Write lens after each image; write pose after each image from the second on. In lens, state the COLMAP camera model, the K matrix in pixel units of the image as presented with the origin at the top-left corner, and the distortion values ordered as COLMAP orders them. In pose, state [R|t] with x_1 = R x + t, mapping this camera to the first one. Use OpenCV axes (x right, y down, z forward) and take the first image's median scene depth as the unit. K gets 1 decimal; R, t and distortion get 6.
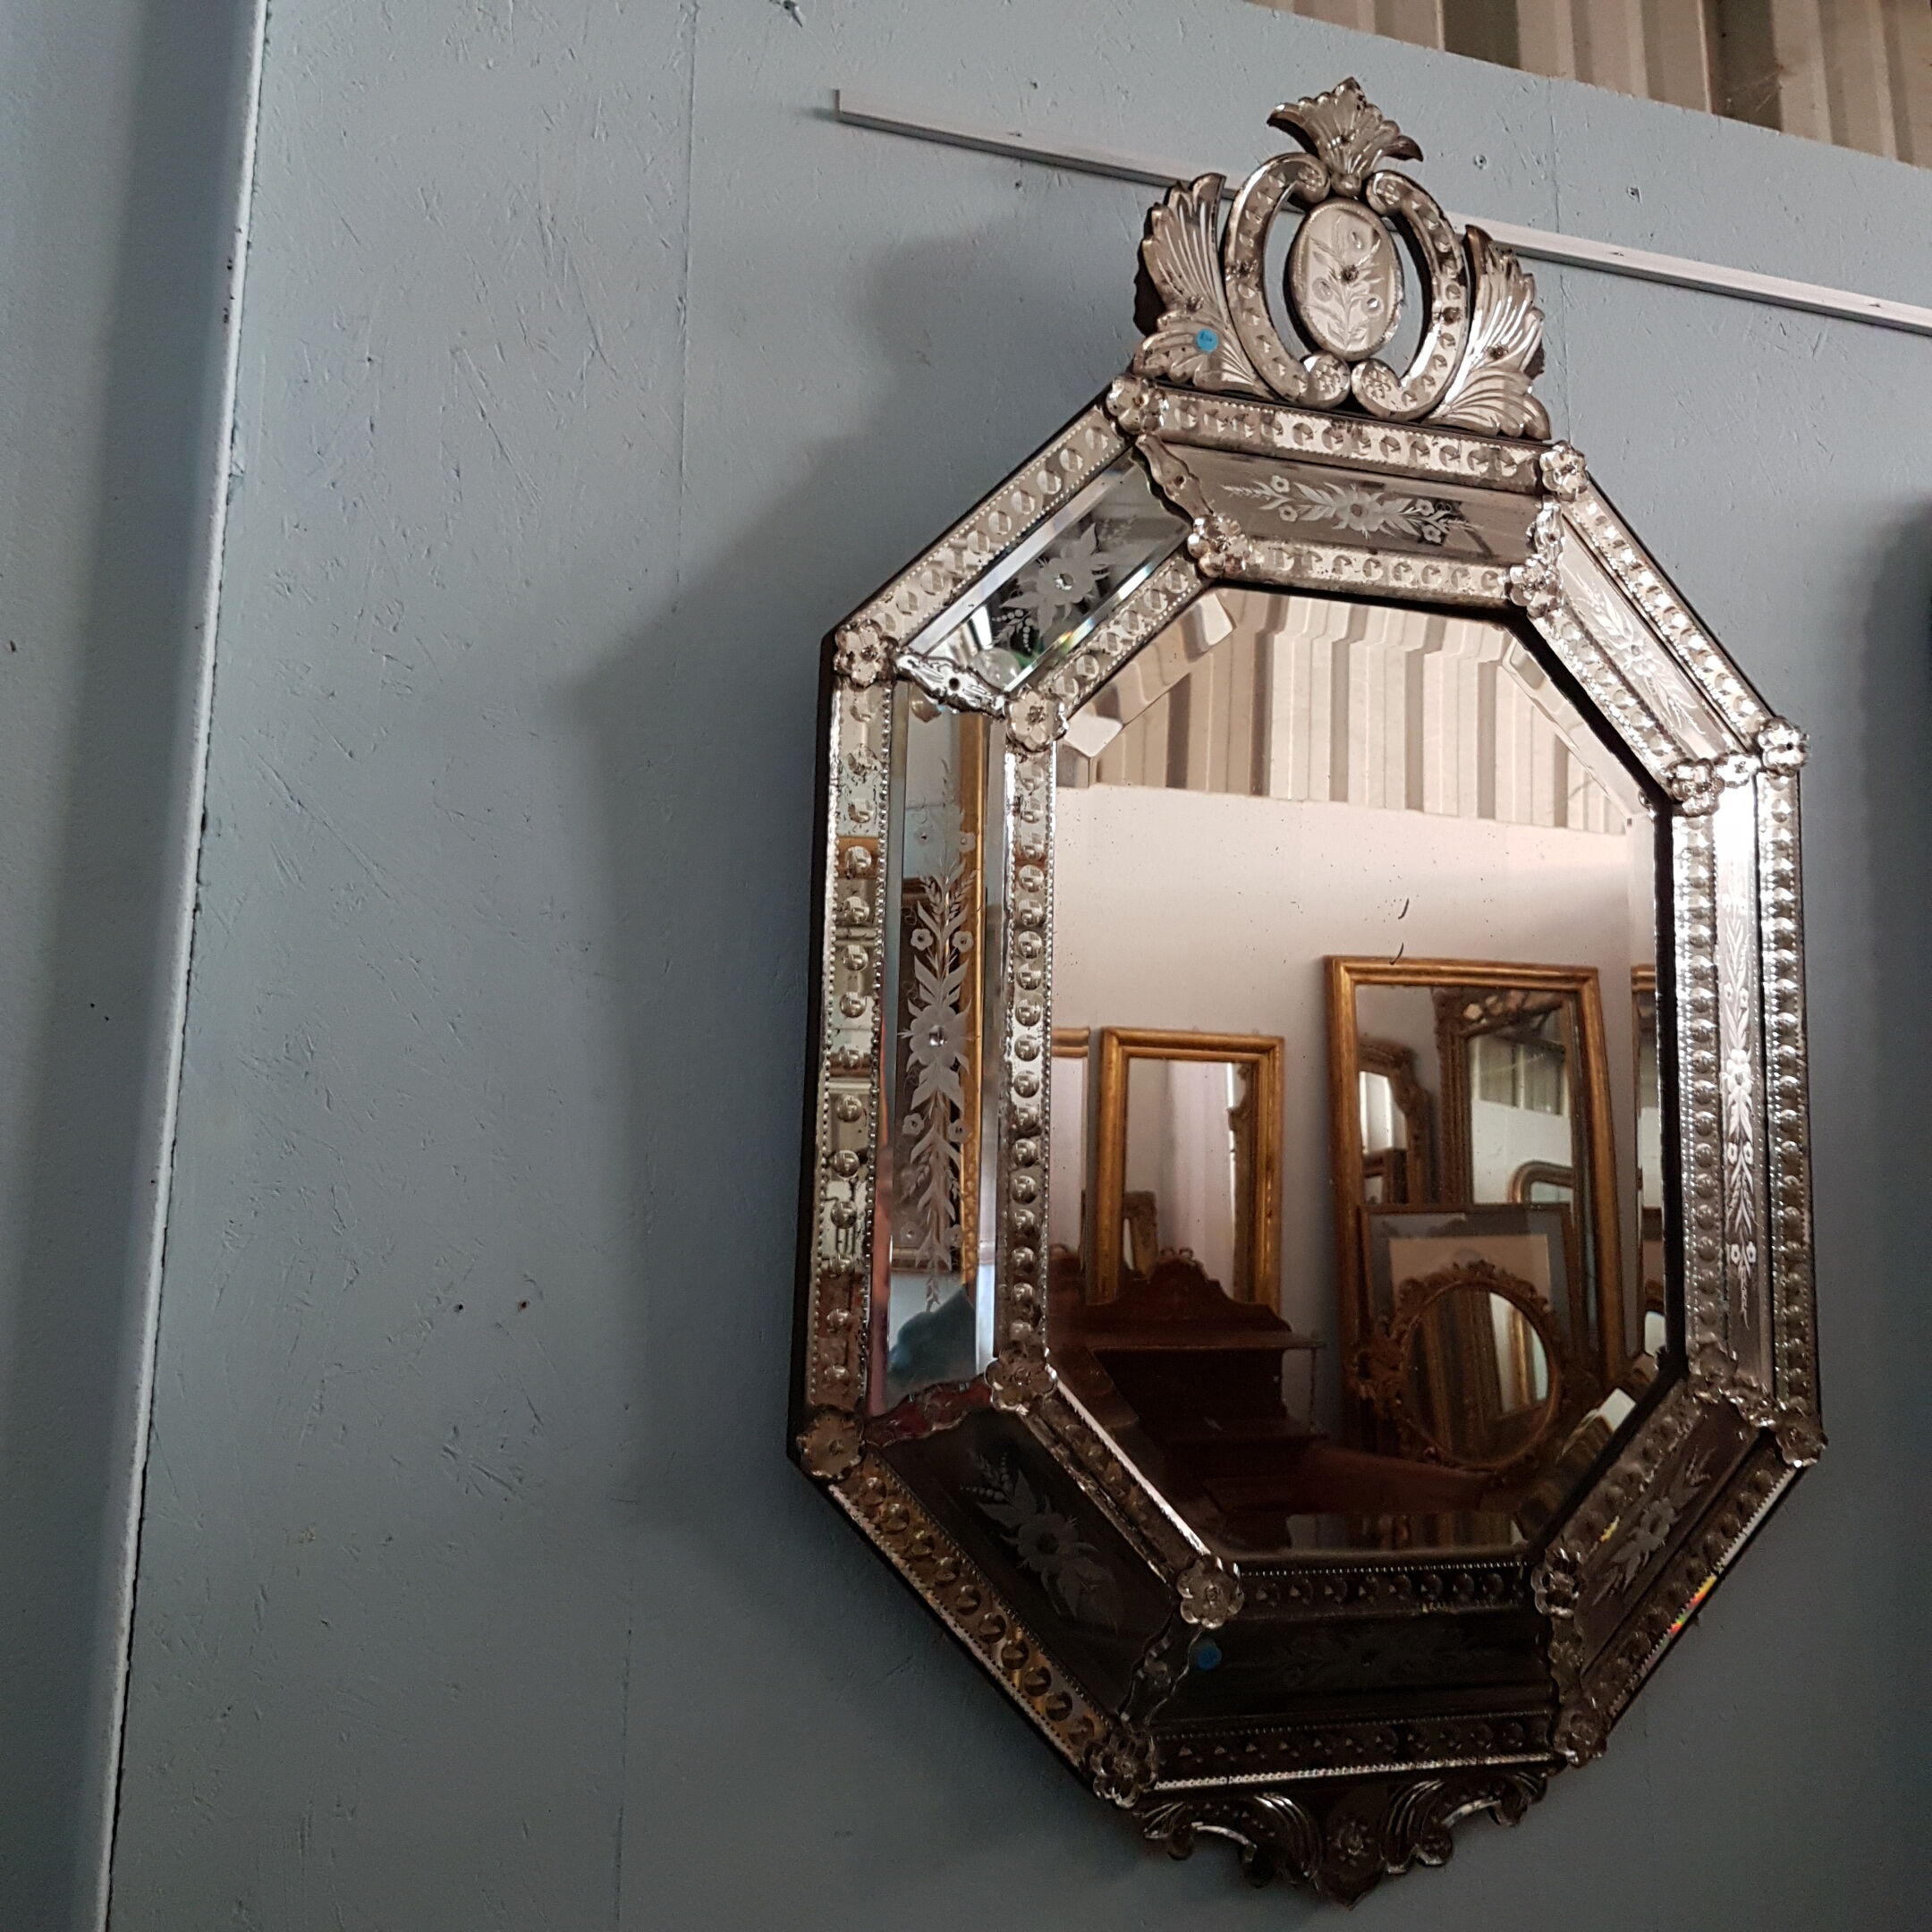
lens RADIAL K [[1973.0, 0, 975.7], [0, 1973.0, 934.6], [0, 0, 1]] dist [0.139027, 0.000000]
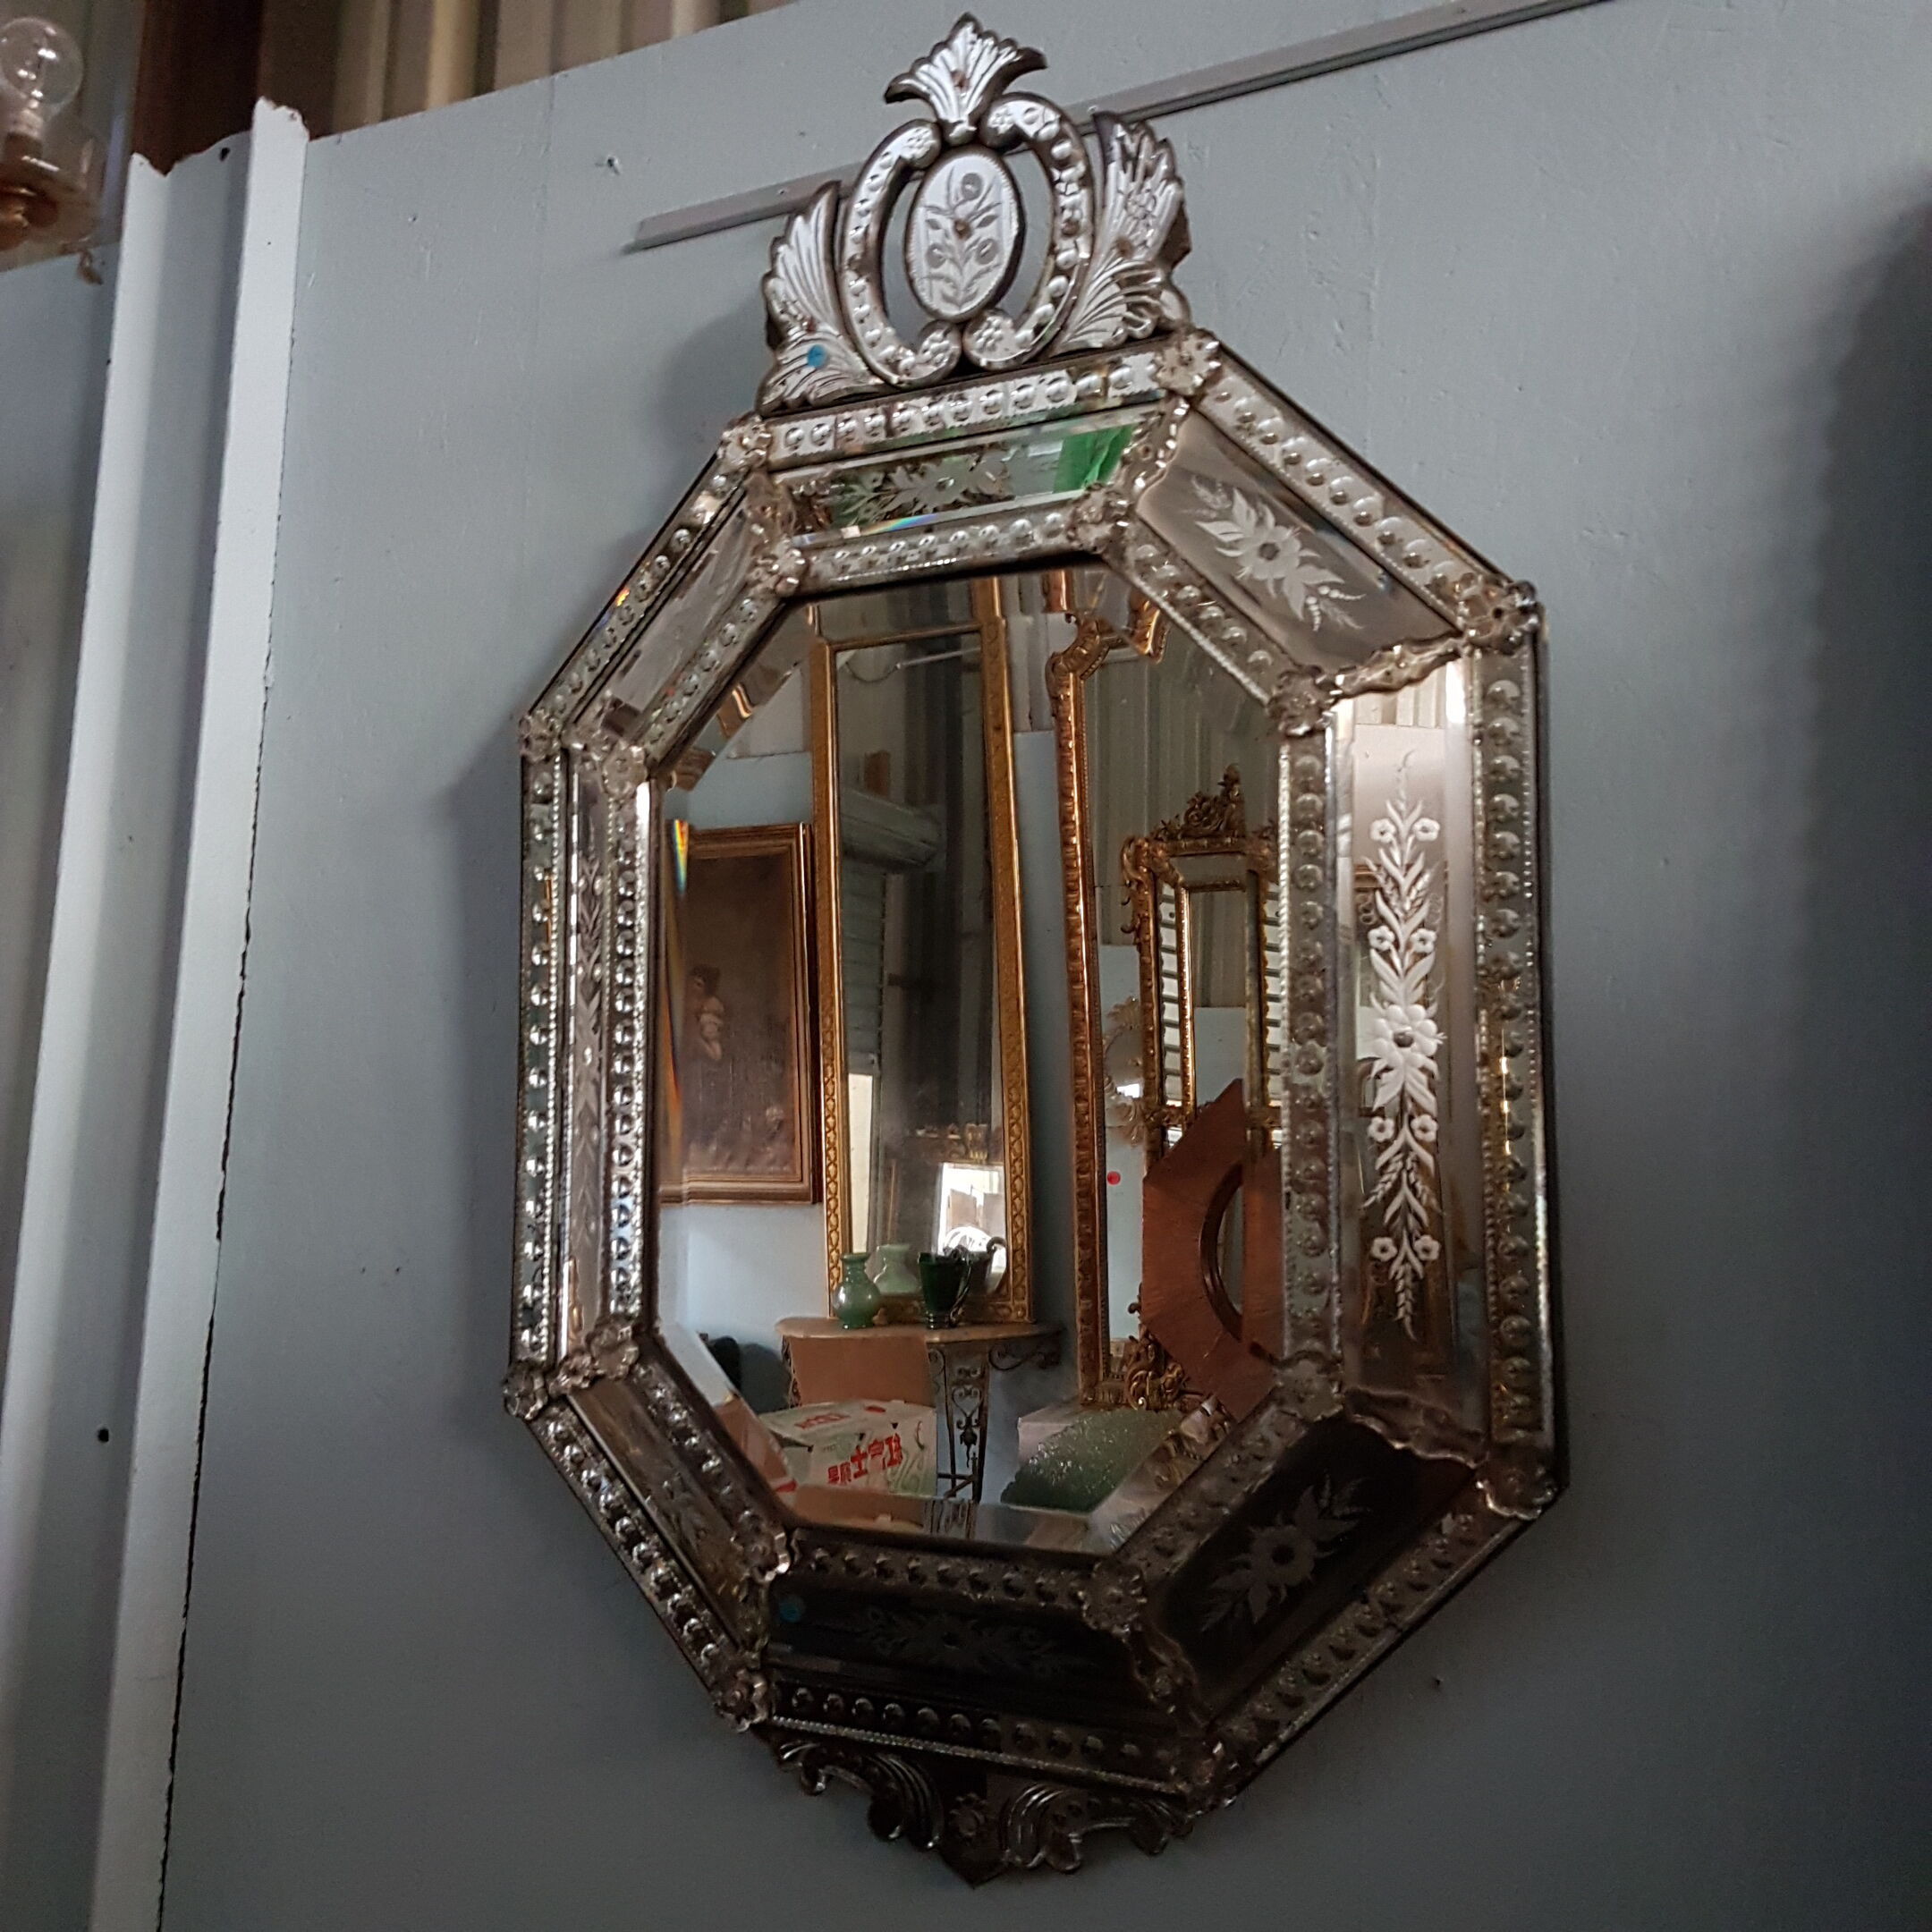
lens RADIAL K [[1973.0, 0, 955.9], [0, 1973.0, 961.5], [0, 0, 1]] dist [0.139027, 0.000000]
pose [[0.680890, -0.075250, -0.728510, 0.869850], [0.115344, 0.993312, 0.005202, 0.013870], [0.723246, -0.087571, 0.685016, 0.315621]]
